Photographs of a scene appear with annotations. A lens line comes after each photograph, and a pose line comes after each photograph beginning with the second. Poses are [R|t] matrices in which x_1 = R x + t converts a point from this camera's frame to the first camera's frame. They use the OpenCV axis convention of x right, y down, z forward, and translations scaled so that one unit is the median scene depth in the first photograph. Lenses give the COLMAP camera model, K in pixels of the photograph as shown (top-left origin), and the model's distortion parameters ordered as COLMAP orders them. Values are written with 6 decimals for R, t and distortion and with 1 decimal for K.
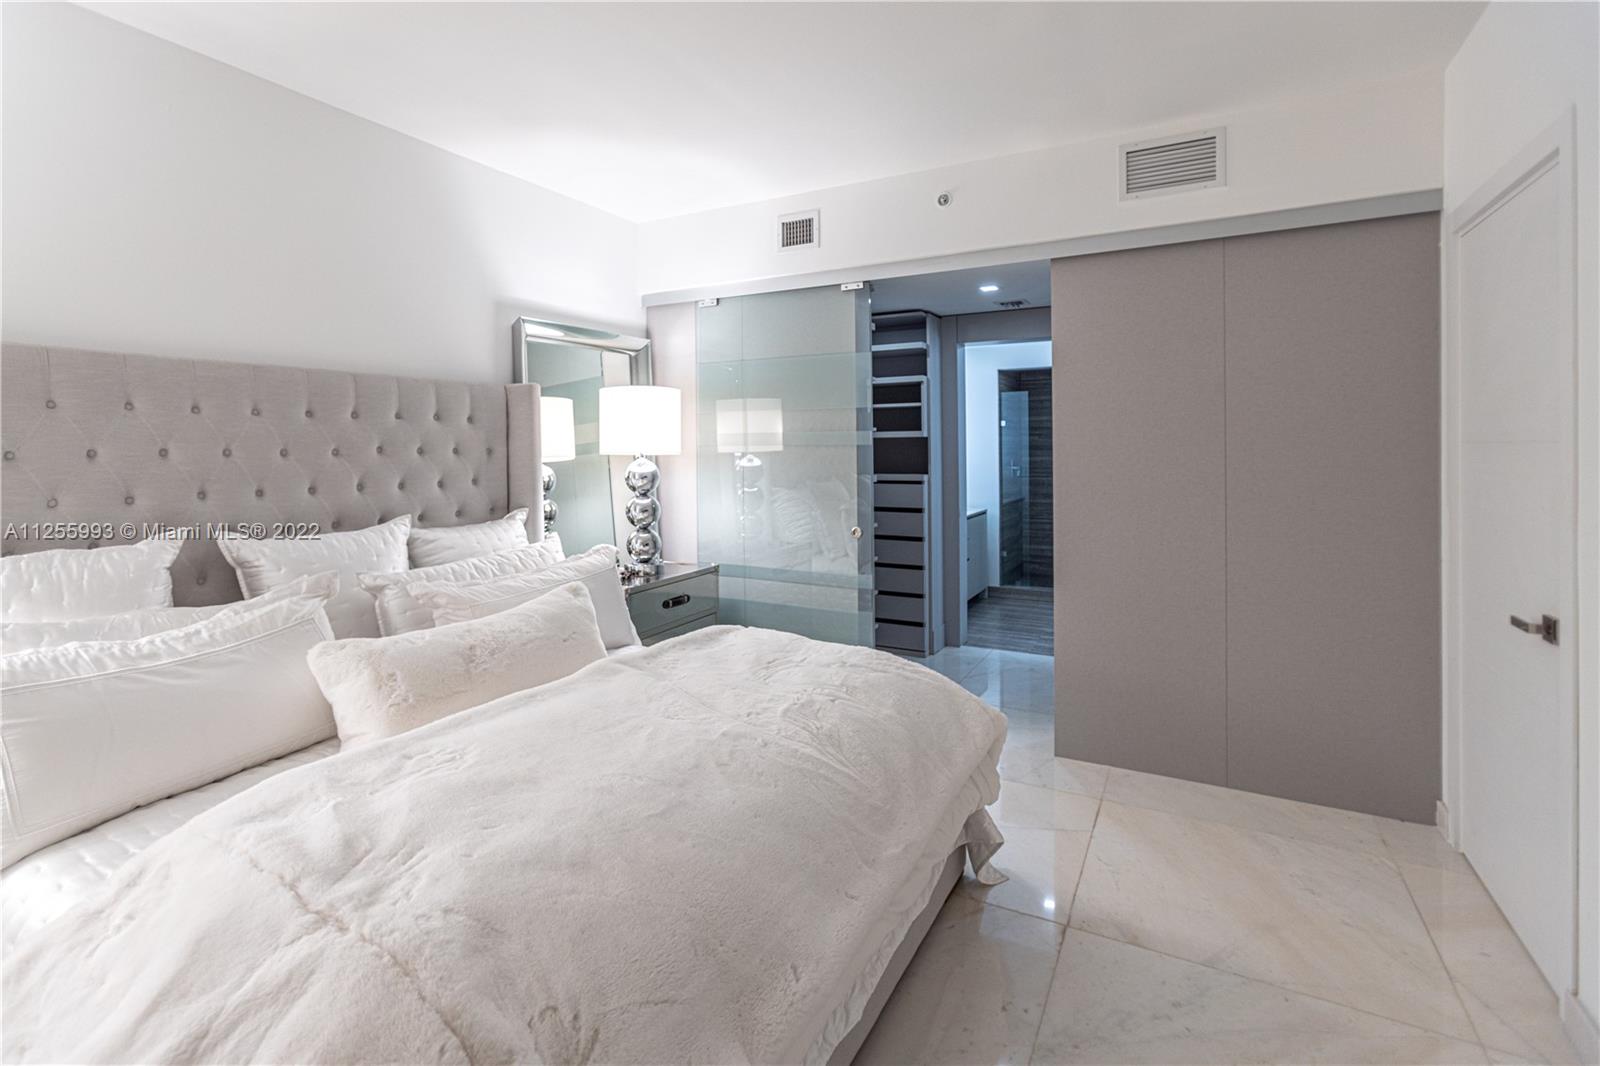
lens RADIAL K [[734.5, 0, 801.7], [0, 734.5, 464.8], [0, 0, 1]] dist [0.000329, 0.000113]
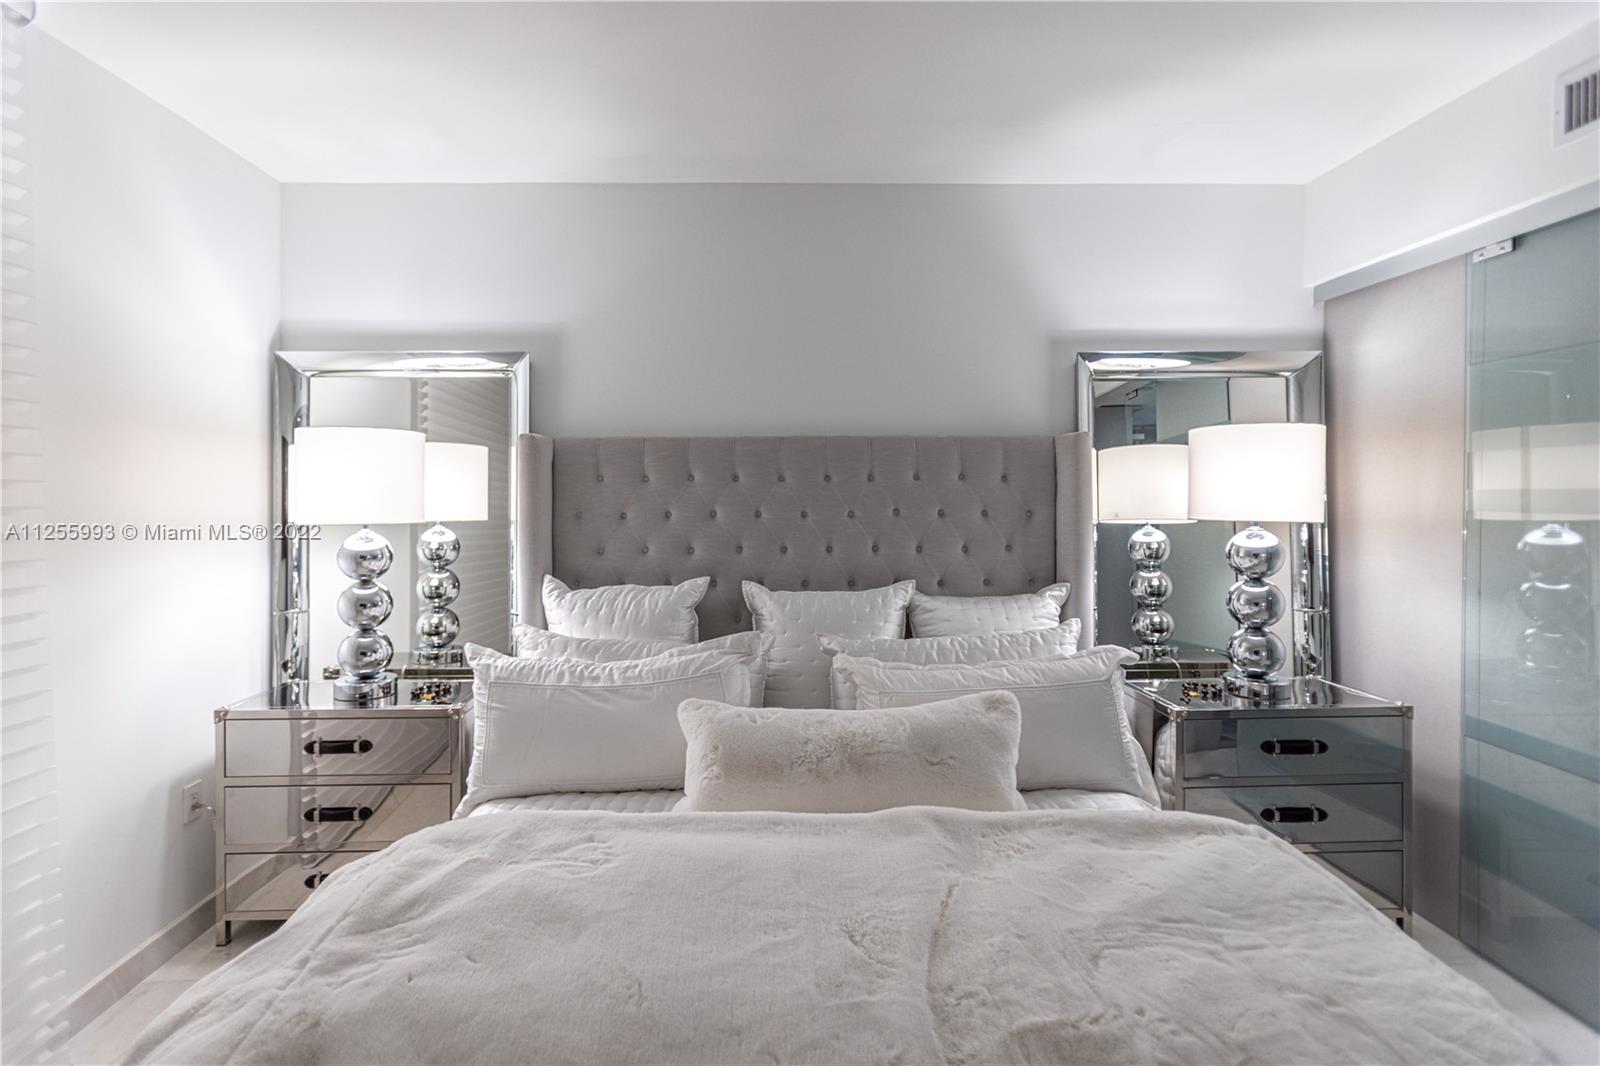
lens RADIAL K [[740.8, 0, 800.0], [0, 740.8, 533.0], [0, 0, 1]] dist [-0.011004, 0.000666]
pose [[0.499848, 0.052945, -0.864494, 0.204905], [-0.023407, 0.998591, 0.047623, -0.032478], [0.865797, -0.003569, 0.500383, 0.341537]]
